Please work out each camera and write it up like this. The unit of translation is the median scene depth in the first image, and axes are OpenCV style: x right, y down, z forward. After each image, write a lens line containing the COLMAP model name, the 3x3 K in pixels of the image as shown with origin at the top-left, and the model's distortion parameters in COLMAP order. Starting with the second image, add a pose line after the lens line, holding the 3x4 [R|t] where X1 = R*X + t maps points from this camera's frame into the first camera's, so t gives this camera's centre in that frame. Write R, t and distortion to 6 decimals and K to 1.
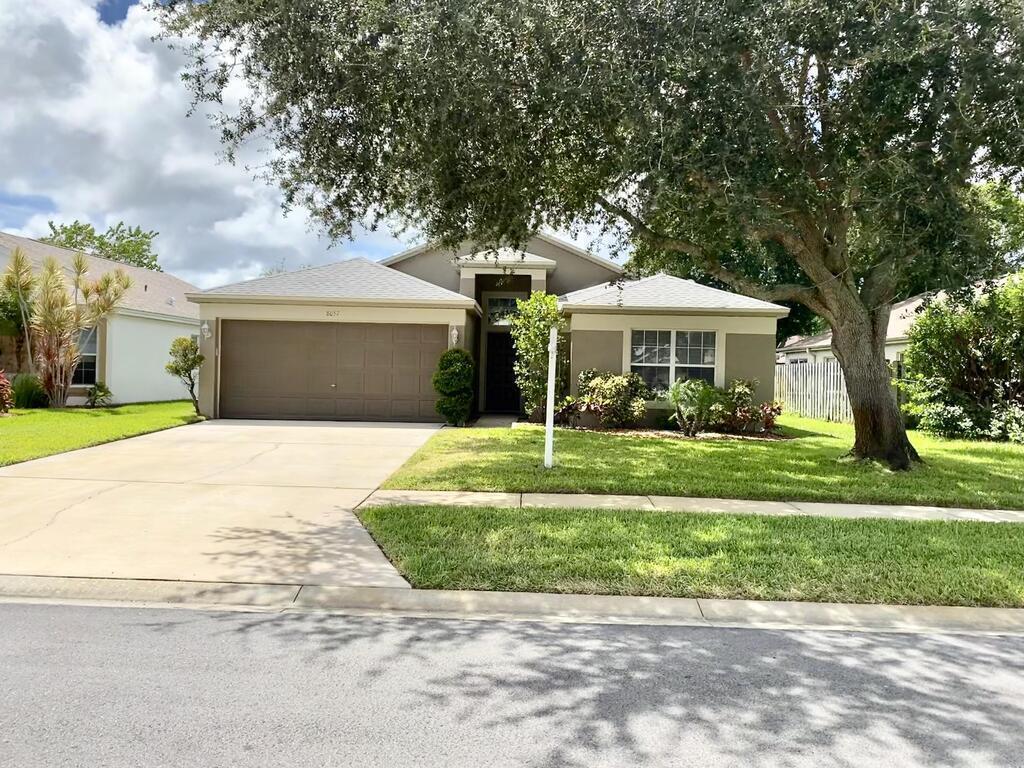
lens RADIAL K [[795.6, 0, 512.0], [0, 795.6, 384.0], [0, 0, 1]] dist [0.025581, -0.001952]
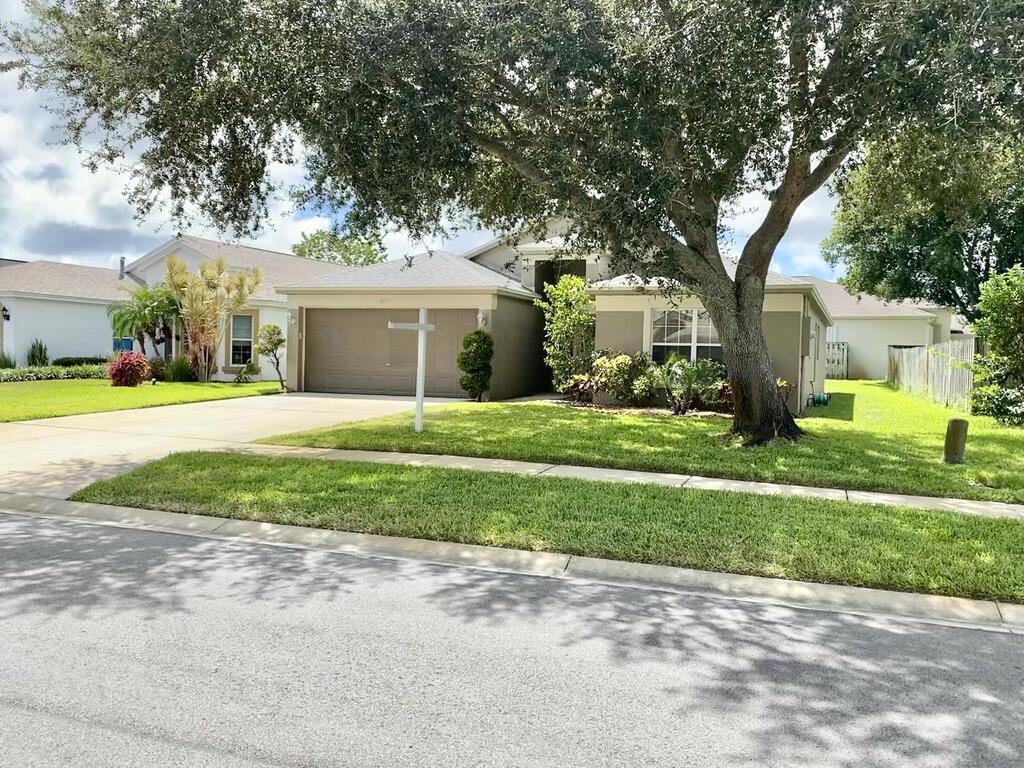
lens RADIAL K [[788.9, 0, 512.0], [0, 788.9, 384.0], [0, 0, 1]] dist [0.001645, 0.002787]
pose [[0.946176, 0.009573, -0.323512, 0.311417], [-0.004194, 0.999841, 0.017321, 0.009903], [0.323626, -0.015032, 0.946066, -0.007231]]
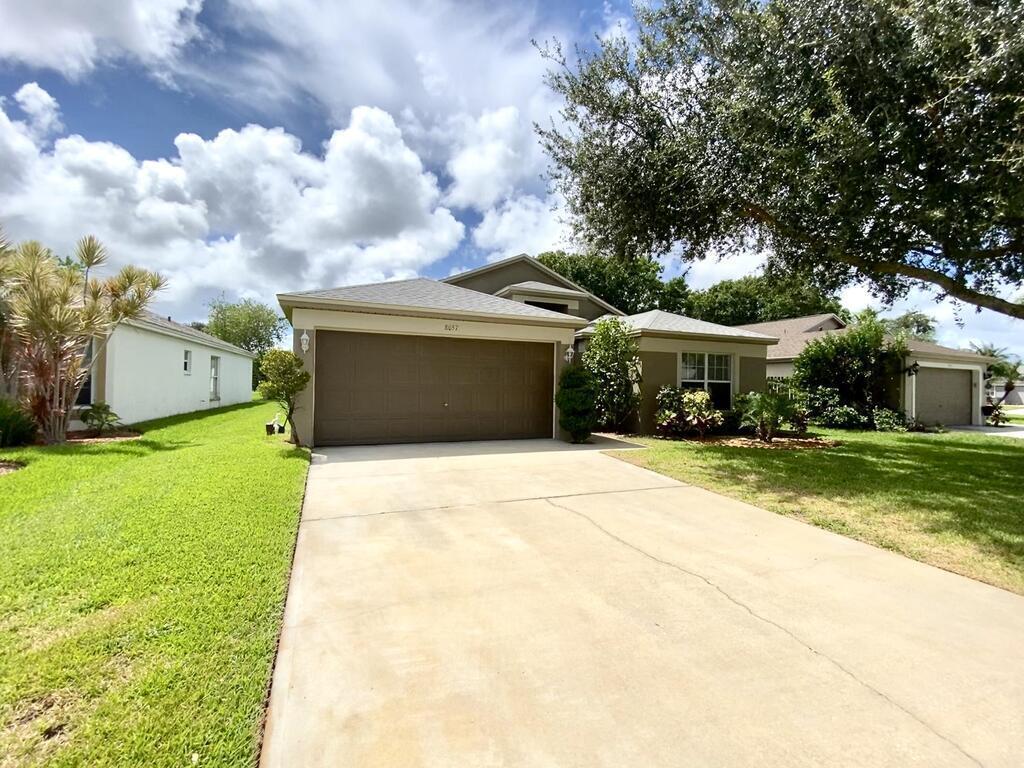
lens RADIAL K [[416.5, 0, 512.0], [0, 416.5, 384.0], [0, 0, 1]] dist [-0.022118, 0.000193]
pose [[0.919473, -0.008181, 0.393069, -0.350867], [0.007569, 0.999967, 0.003106, -0.023718], [-0.393081, 0.000119, 0.919504, 0.527870]]
